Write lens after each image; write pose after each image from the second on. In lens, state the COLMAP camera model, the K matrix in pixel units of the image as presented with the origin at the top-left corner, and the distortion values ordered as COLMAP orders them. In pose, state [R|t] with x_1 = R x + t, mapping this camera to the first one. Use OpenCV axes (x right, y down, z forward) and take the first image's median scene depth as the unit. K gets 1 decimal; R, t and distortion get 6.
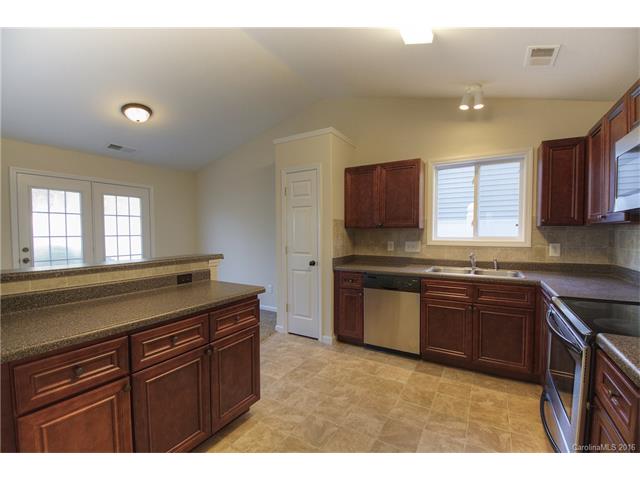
lens RADIAL K [[283.3, 0, 322.4], [0, 283.3, 242.6], [0, 0, 1]] dist [0.009691, -0.016483]
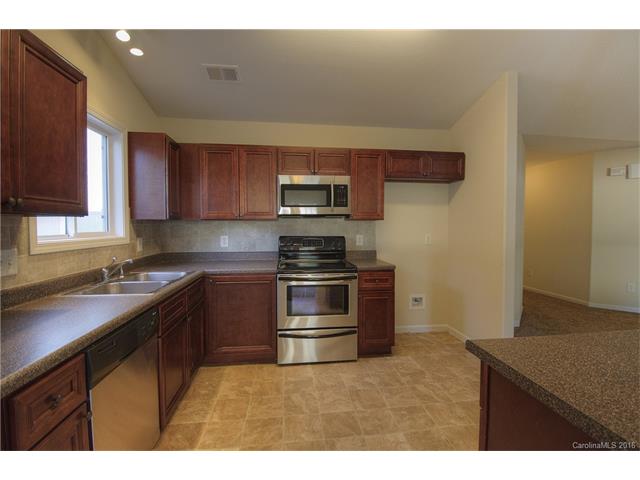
lens RADIAL K [[283.3, 0, 323.8], [0, 283.3, 235.9], [0, 0, 1]] dist [0.009691, -0.016483]
pose [[-0.611594, -0.026538, 0.790727, -0.285623], [0.033436, 0.997677, 0.059345, -0.035295], [-0.790465, 0.062734, -0.609286, 0.981333]]
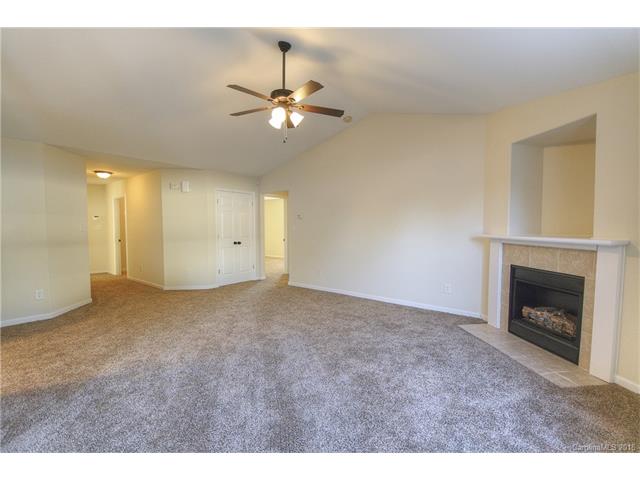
lens RADIAL K [[283.3, 0, 312.5], [0, 283.3, 242.1], [0, 0, 1]] dist [0.009691, -0.016483]
pose [[-0.988494, -0.003048, 0.151227, -1.235580], [0.010897, 0.995764, 0.091302, -0.015076], [-0.150865, 0.091899, -0.984273, 0.717647]]
